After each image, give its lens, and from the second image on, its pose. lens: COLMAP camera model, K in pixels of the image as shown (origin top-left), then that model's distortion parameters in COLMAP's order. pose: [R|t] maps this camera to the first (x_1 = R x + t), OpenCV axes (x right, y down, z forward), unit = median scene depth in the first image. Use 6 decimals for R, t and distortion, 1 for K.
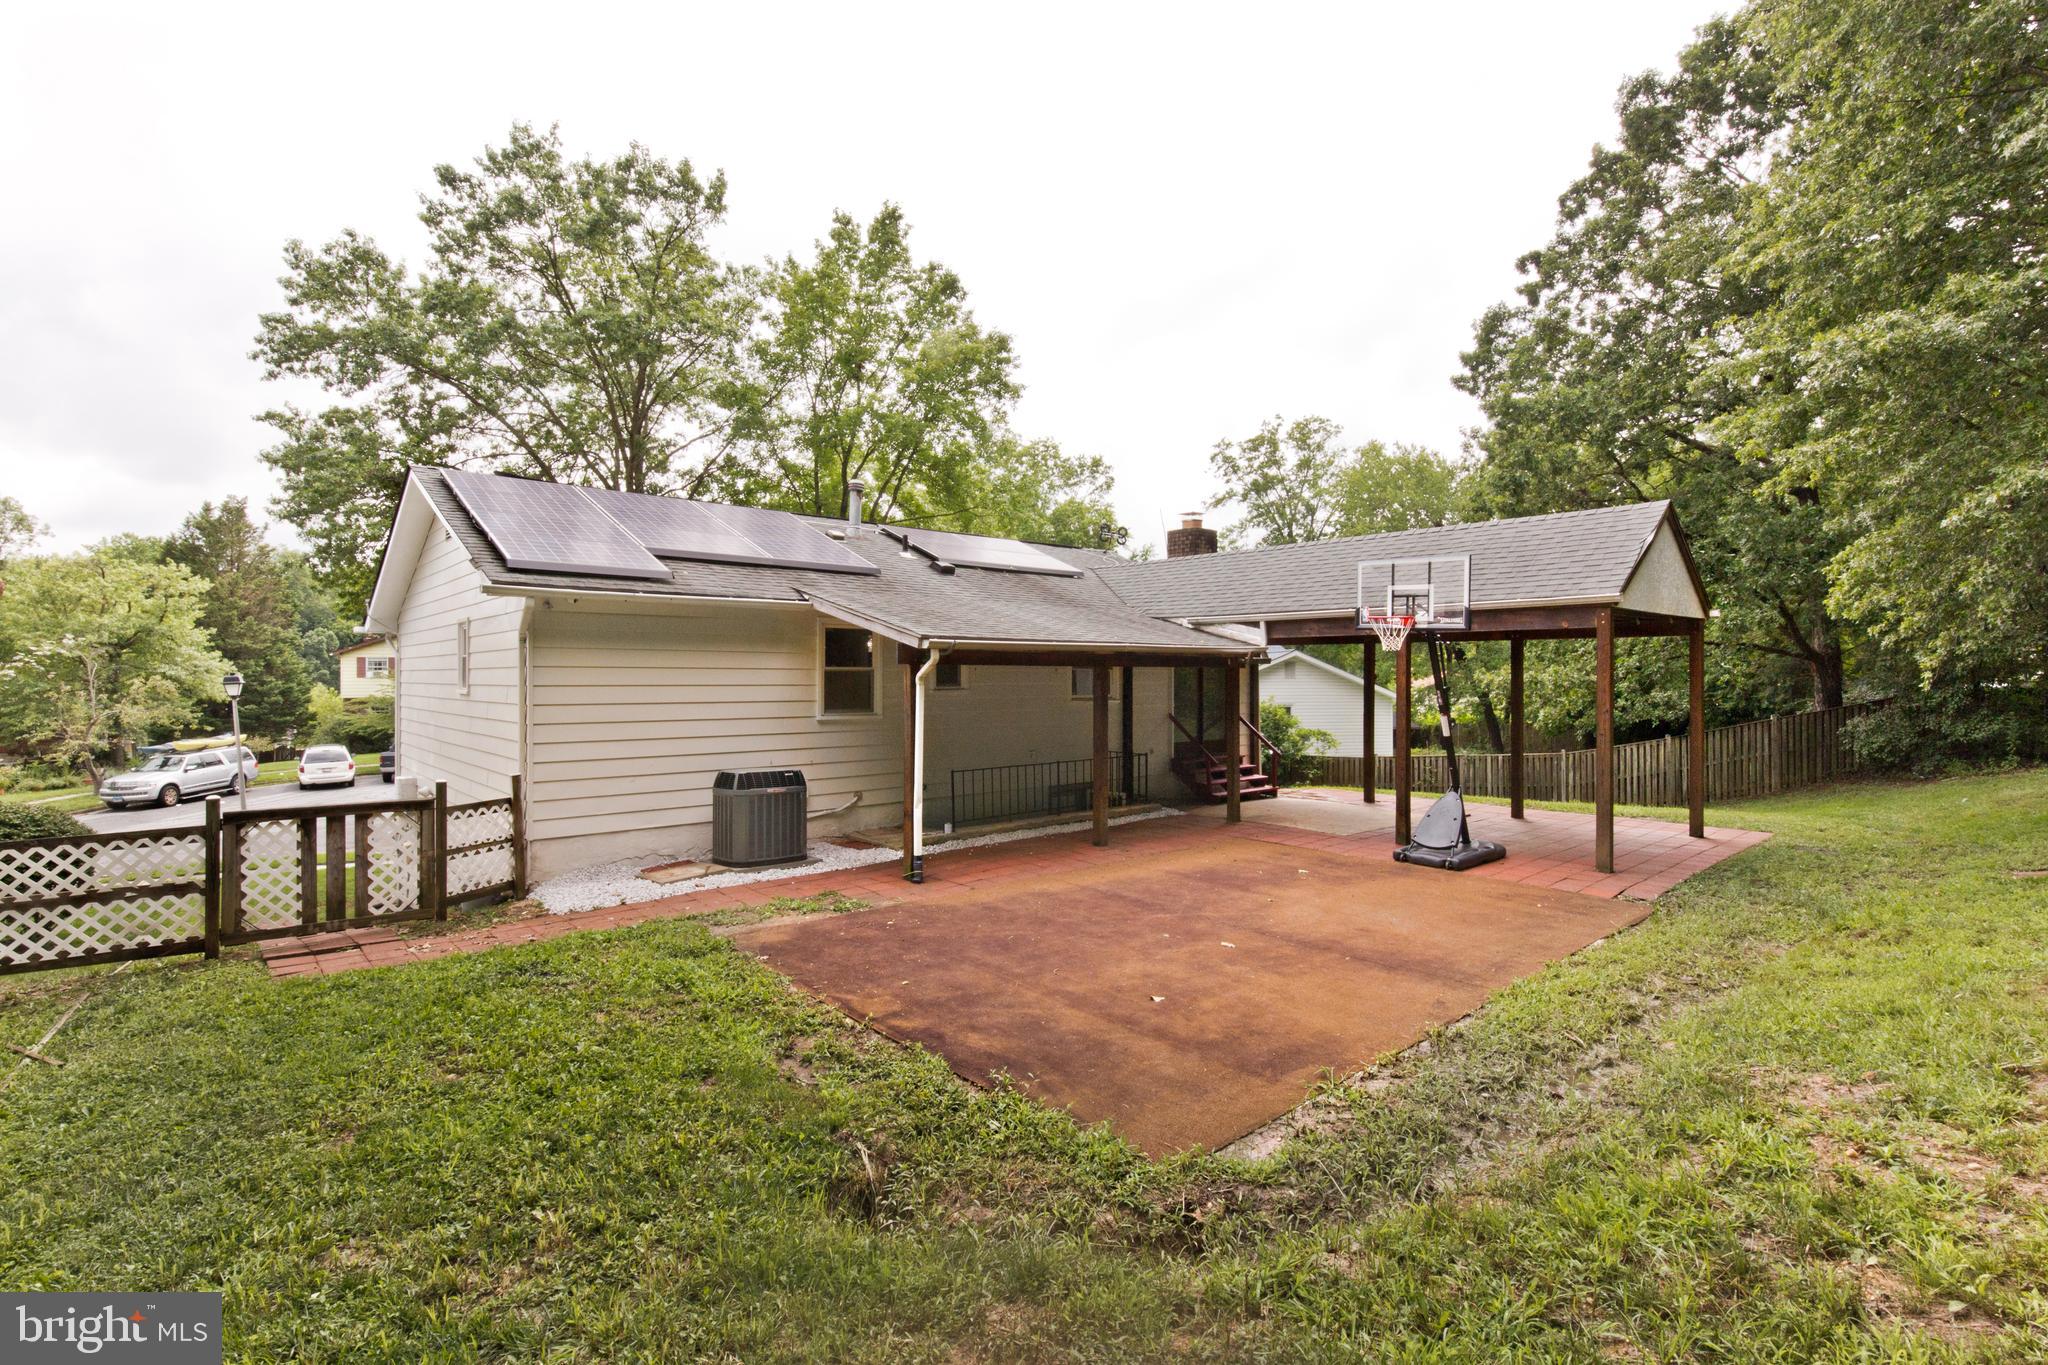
lens RADIAL K [[912.2, 0, 1049.0], [0, 912.2, 683.6], [0, 0, 1]] dist [-0.008211, 0.002147]
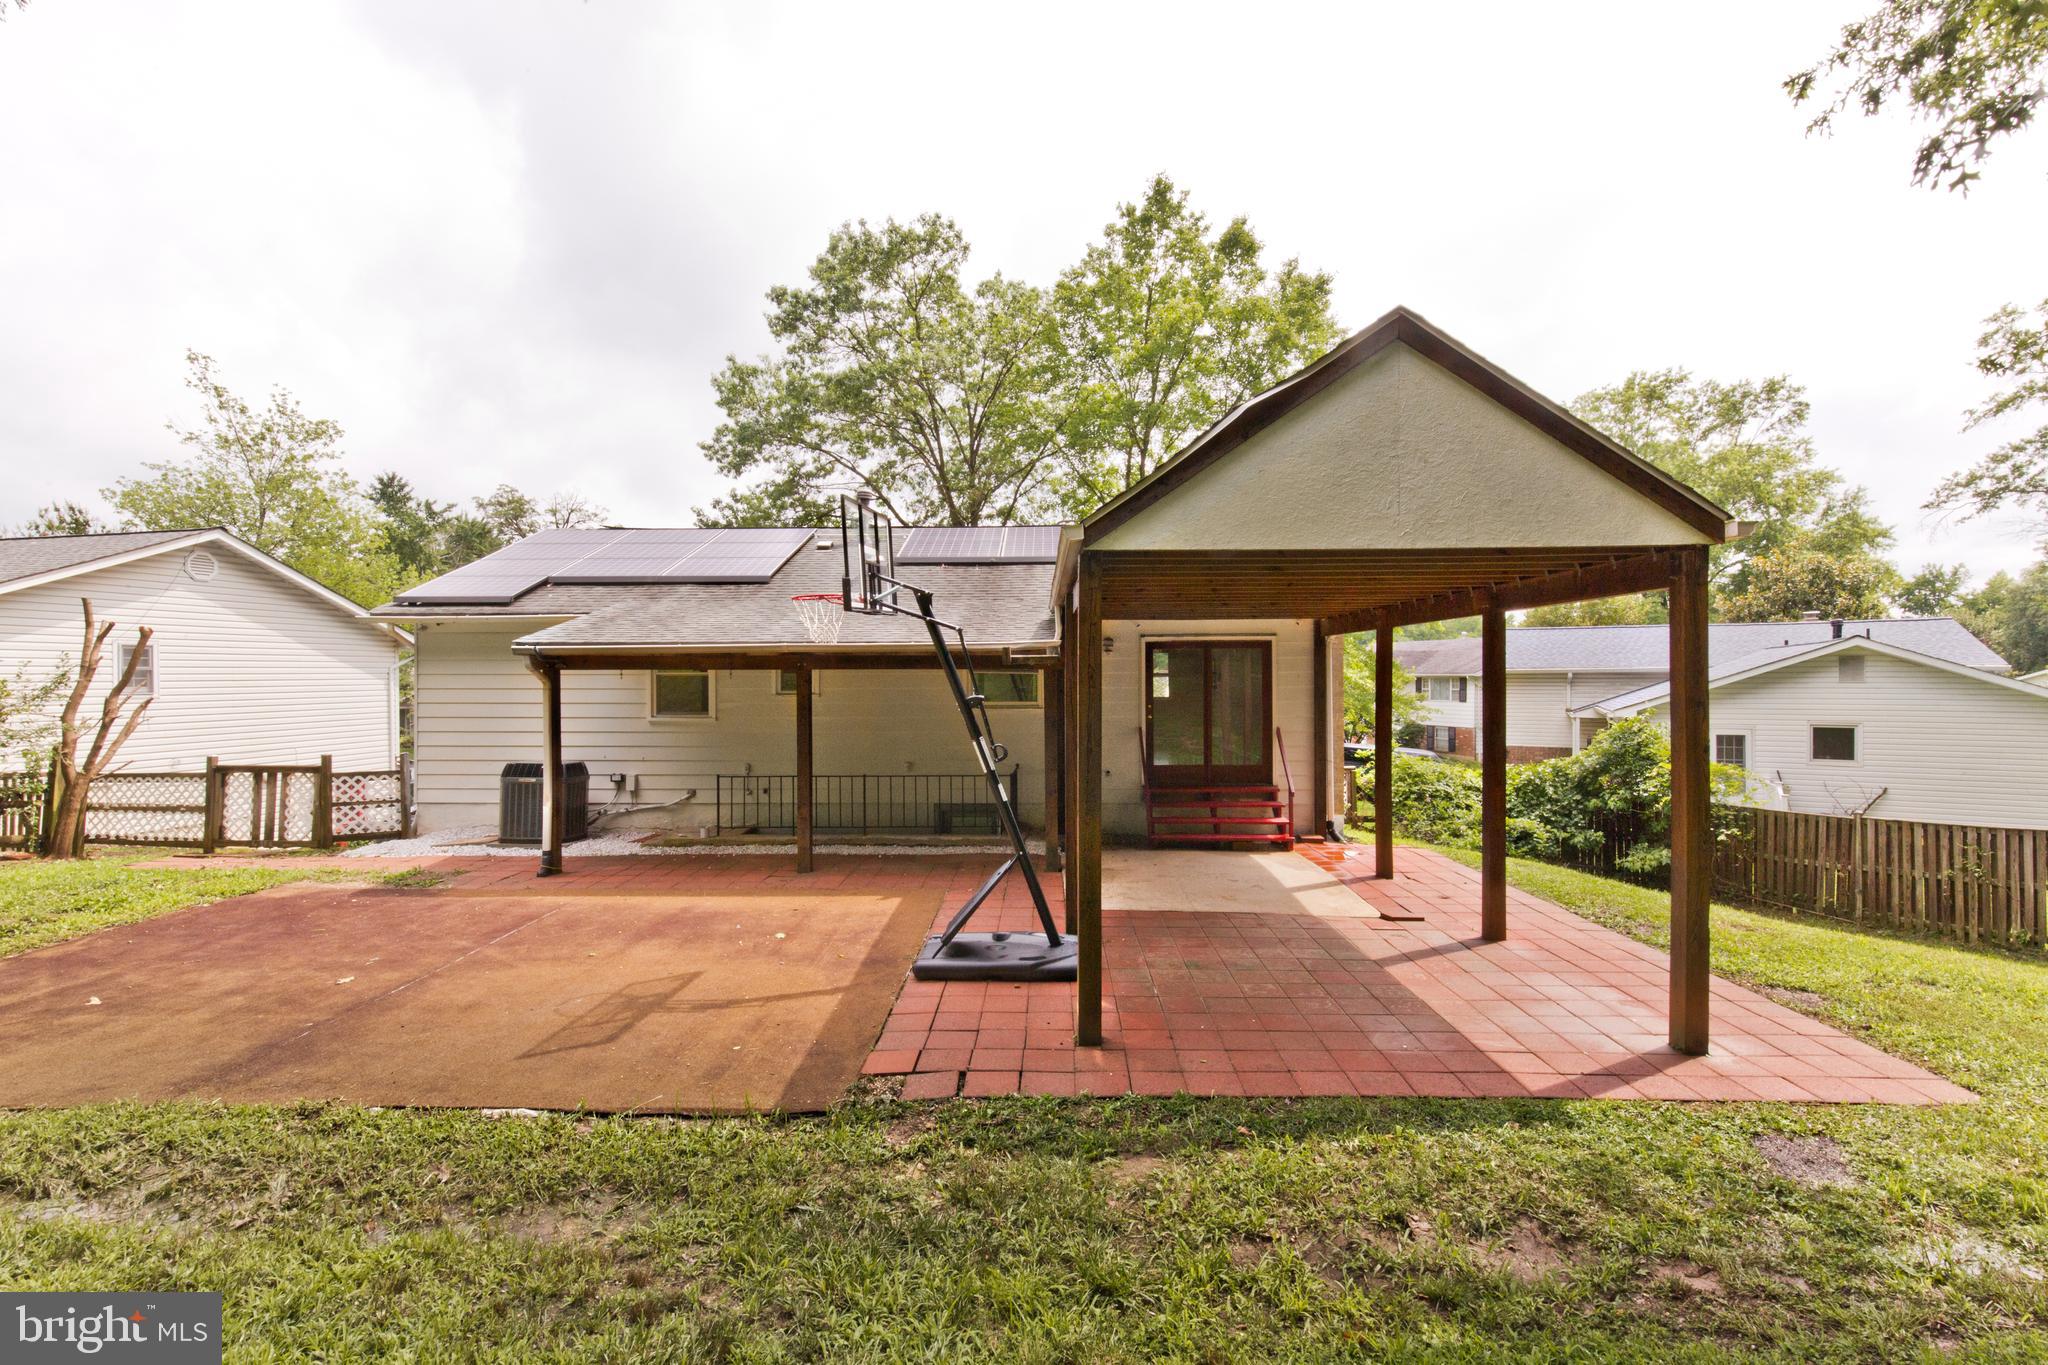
lens RADIAL K [[912.2, 0, 1033.6], [0, 912.2, 677.8], [0, 0, 1]] dist [-0.008211, 0.002147]
pose [[0.733081, -0.005115, -0.680123, 1.132932], [-0.002803, 0.999941, -0.010542, -0.002352], [0.680136, 0.009634, 0.733023, 0.704141]]
